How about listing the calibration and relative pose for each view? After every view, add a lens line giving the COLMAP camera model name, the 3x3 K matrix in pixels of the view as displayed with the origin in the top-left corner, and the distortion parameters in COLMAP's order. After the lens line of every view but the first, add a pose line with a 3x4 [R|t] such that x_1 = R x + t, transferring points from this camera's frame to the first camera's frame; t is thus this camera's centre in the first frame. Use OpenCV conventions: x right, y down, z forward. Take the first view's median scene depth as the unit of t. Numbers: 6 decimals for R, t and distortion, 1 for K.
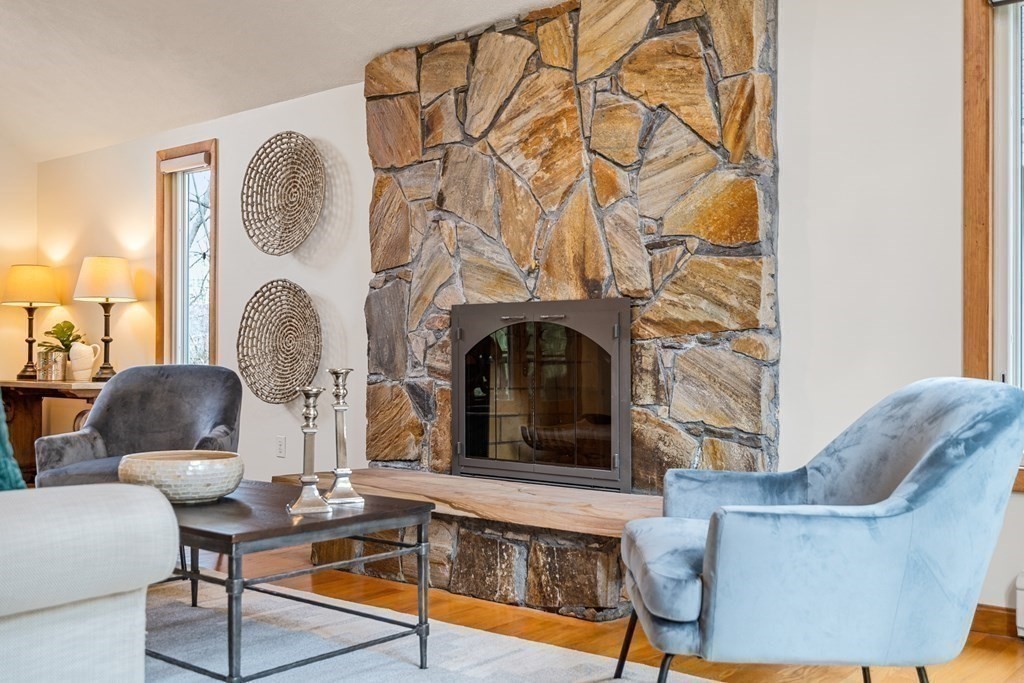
lens RADIAL K [[1020.5, 0, 508.6], [0, 1020.5, 347.8], [0, 0, 1]] dist [0.003771, 0.000000]
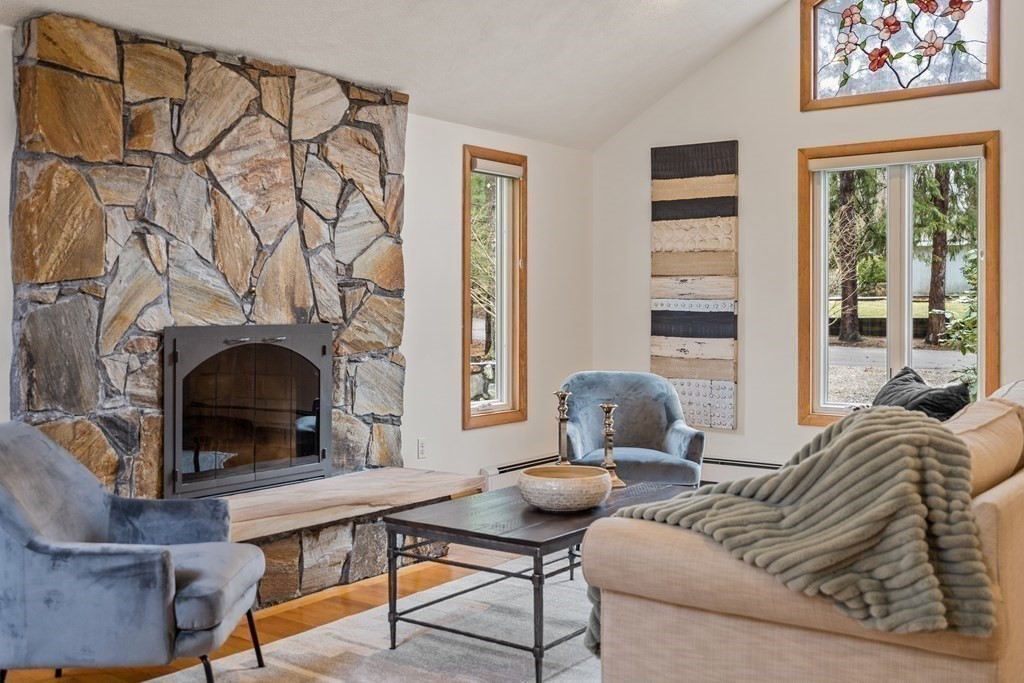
lens RADIAL K [[1020.5, 0, 506.5], [0, 1020.5, 327.4], [0, 0, 1]] dist [0.003771, 0.000000]
pose [[-0.041236, -0.019051, 0.998968, -1.085725], [-0.004882, 0.999810, 0.018865, -0.065167], [-0.999138, -0.004099, -0.041321, 0.777330]]
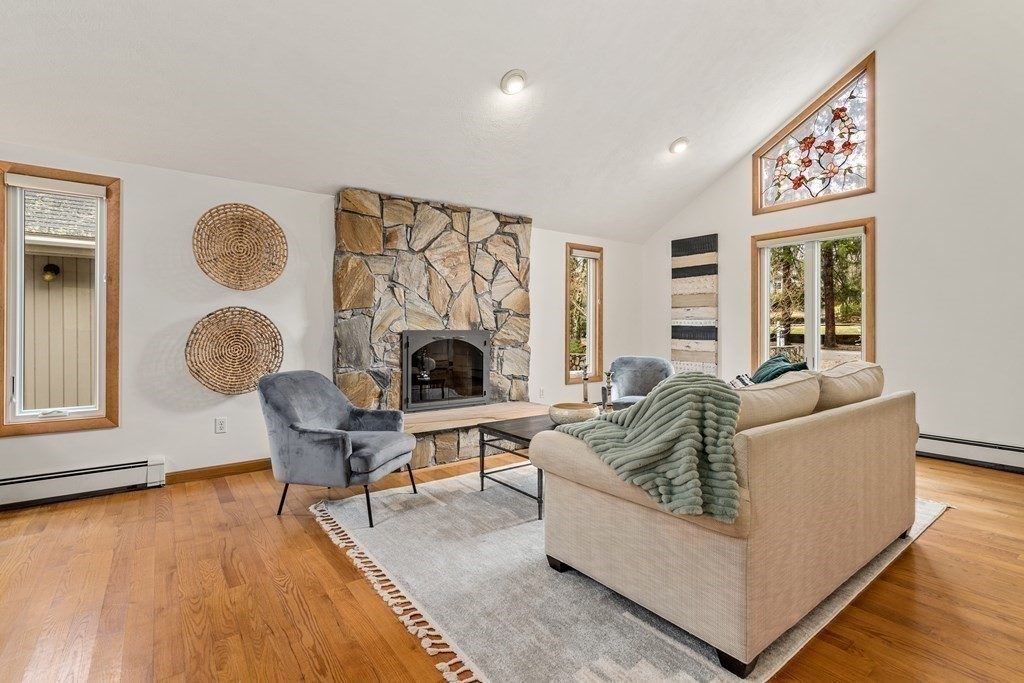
lens RADIAL K [[472.8, 0, 507.7], [0, 472.8, 335.6], [0, 0, 1]] dist [-0.011157, 0.004915]
pose [[0.246458, -0.011258, 0.969088, -0.982597], [-0.005905, 0.999897, 0.013118, -0.048483], [-0.969136, -0.008956, 0.246366, 0.608725]]
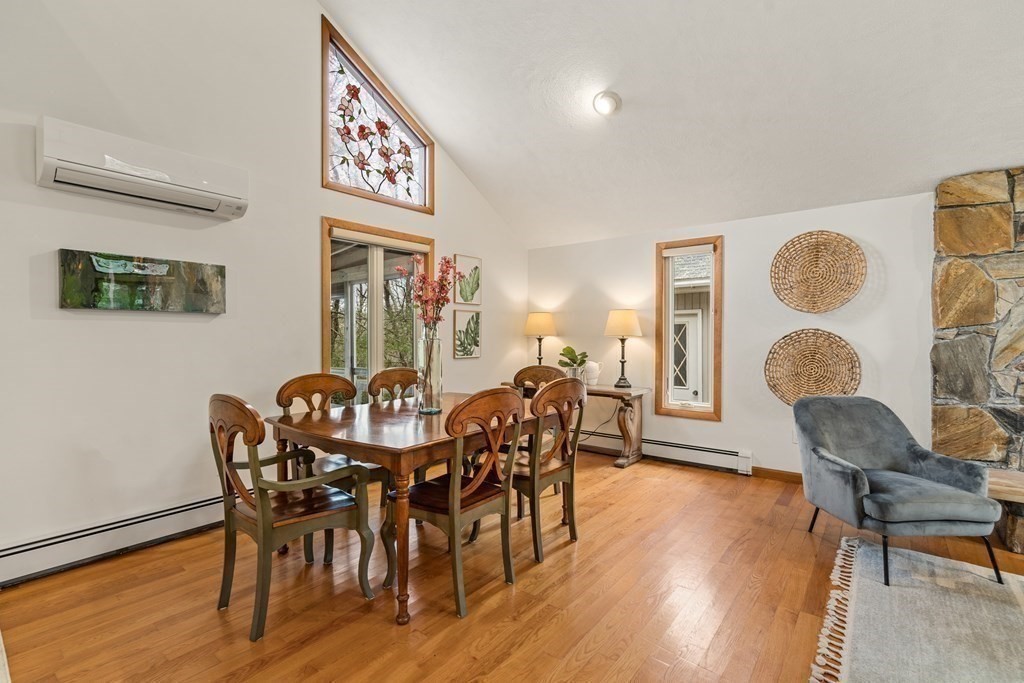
lens RADIAL K [[472.8, 0, 511.5], [0, 472.8, 336.1], [0, 0, 1]] dist [-0.011157, 0.004915]
pose [[0.999822, -0.003046, 0.018626, -0.871606], [0.002891, 0.999961, 0.008351, -0.080684], [-0.018650, -0.008295, 0.999792, 0.402100]]
